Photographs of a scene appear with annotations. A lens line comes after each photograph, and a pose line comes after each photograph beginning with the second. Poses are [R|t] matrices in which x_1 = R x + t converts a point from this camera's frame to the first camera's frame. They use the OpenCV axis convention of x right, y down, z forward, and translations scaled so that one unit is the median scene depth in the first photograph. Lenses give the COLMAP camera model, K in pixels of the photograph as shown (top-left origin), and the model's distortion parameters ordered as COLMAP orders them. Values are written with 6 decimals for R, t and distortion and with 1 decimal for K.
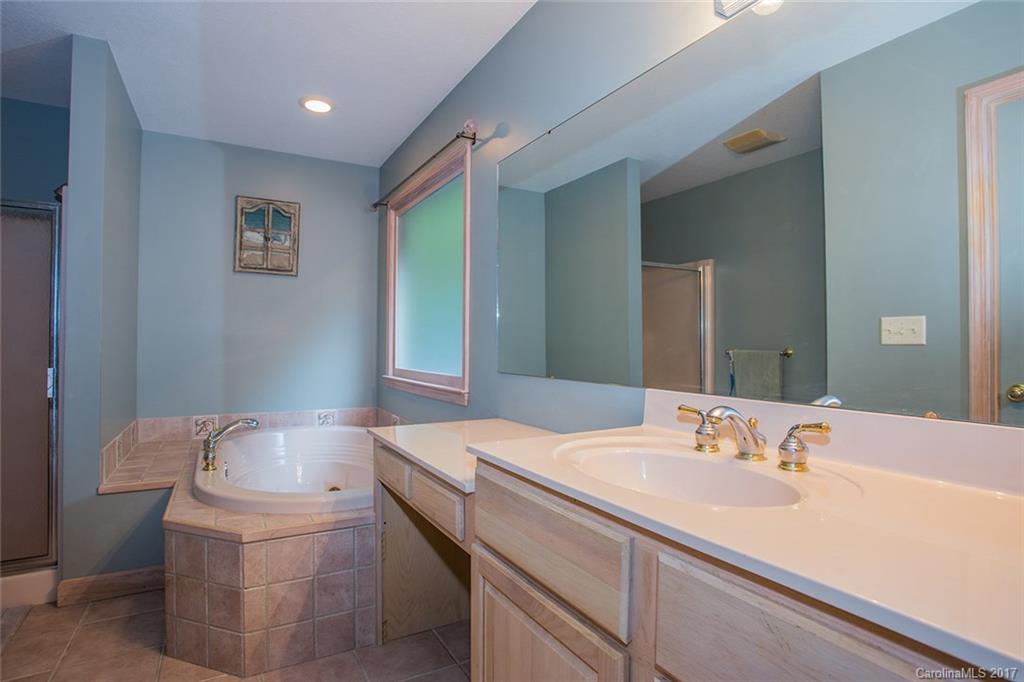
lens RADIAL K [[521.8, 0, 512.0], [0, 521.8, 341.0], [0, 0, 1]] dist [-0.083254, 0.035803]
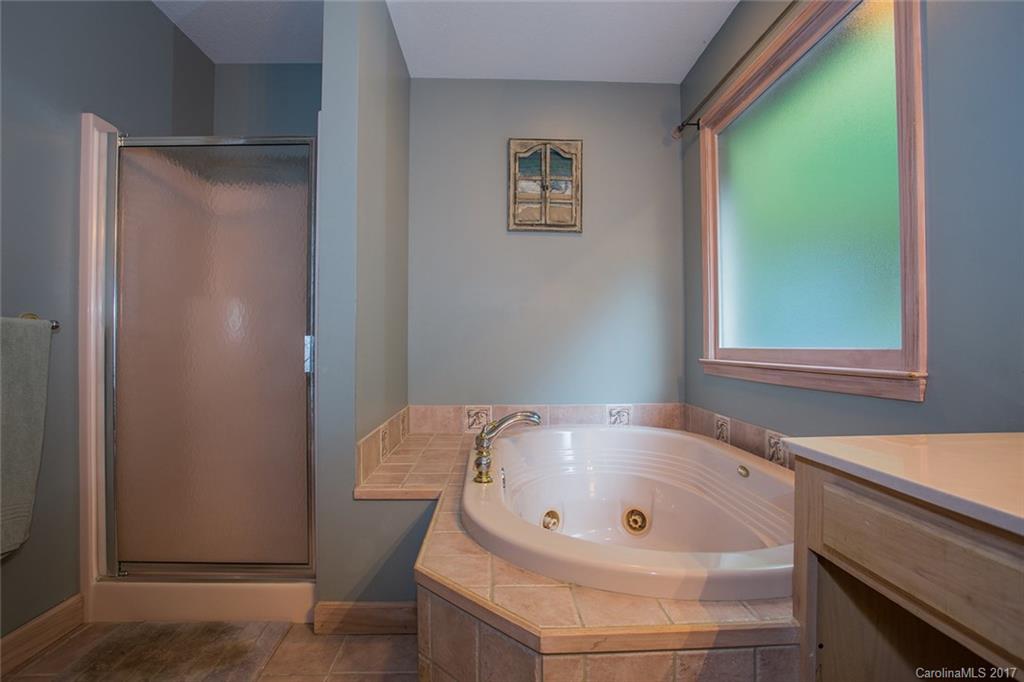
lens RADIAL K [[501.5, 0, 508.9], [0, 501.5, 341.6], [0, 0, 1]] dist [-0.075586, 0.029626]
pose [[0.885729, -0.012131, -0.464045, -0.174362], [0.009568, 0.999923, -0.007877, 0.048604], [0.464105, 0.002537, 0.885777, 0.291255]]
